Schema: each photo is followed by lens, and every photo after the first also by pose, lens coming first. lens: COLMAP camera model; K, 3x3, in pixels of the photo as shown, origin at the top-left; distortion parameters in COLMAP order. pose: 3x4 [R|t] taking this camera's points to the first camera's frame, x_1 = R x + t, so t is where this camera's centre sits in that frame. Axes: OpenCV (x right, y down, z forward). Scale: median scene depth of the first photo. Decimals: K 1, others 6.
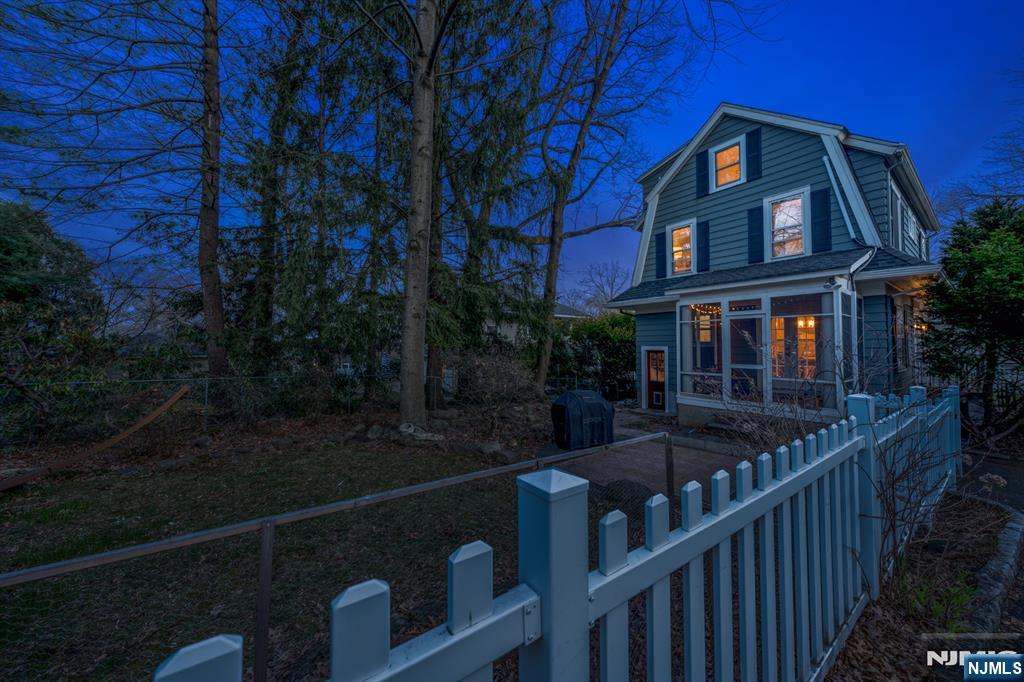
lens RADIAL K [[348.6, 0, 508.7], [0, 348.6, 339.8], [0, 0, 1]] dist [-0.000308, 0.000020]
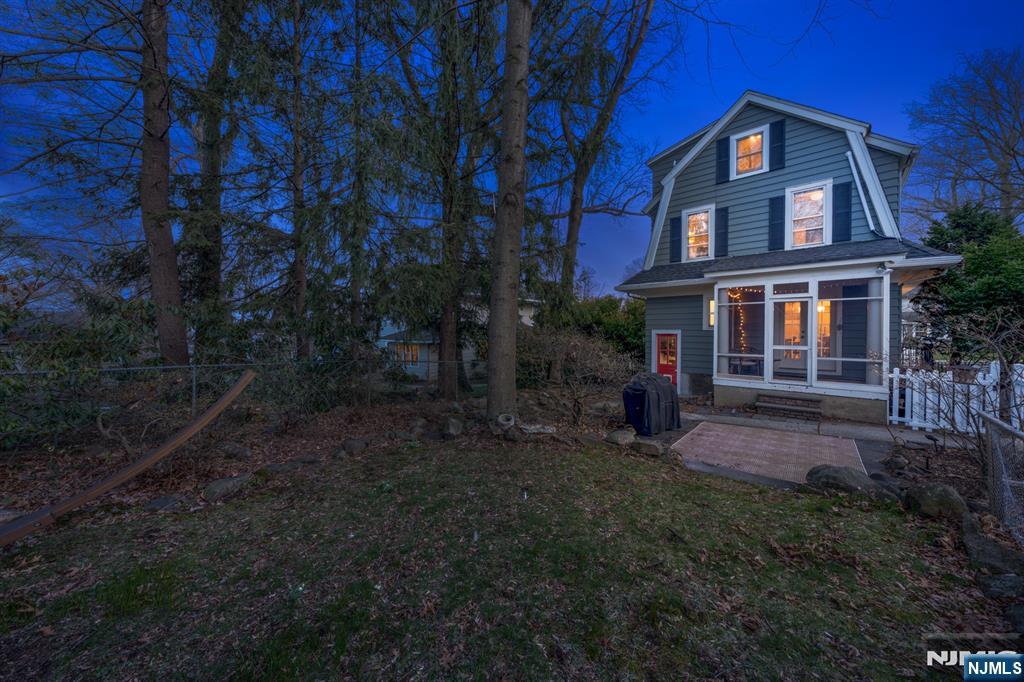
lens RADIAL K [[348.6, 0, 514.0], [0, 348.6, 340.2], [0, 0, 1]] dist [-0.000308, 0.000020]
pose [[0.980853, 0.001197, 0.194745, -0.263892], [-0.008626, 0.999267, 0.037306, 0.018316], [-0.194558, -0.038272, 0.980144, 0.110325]]
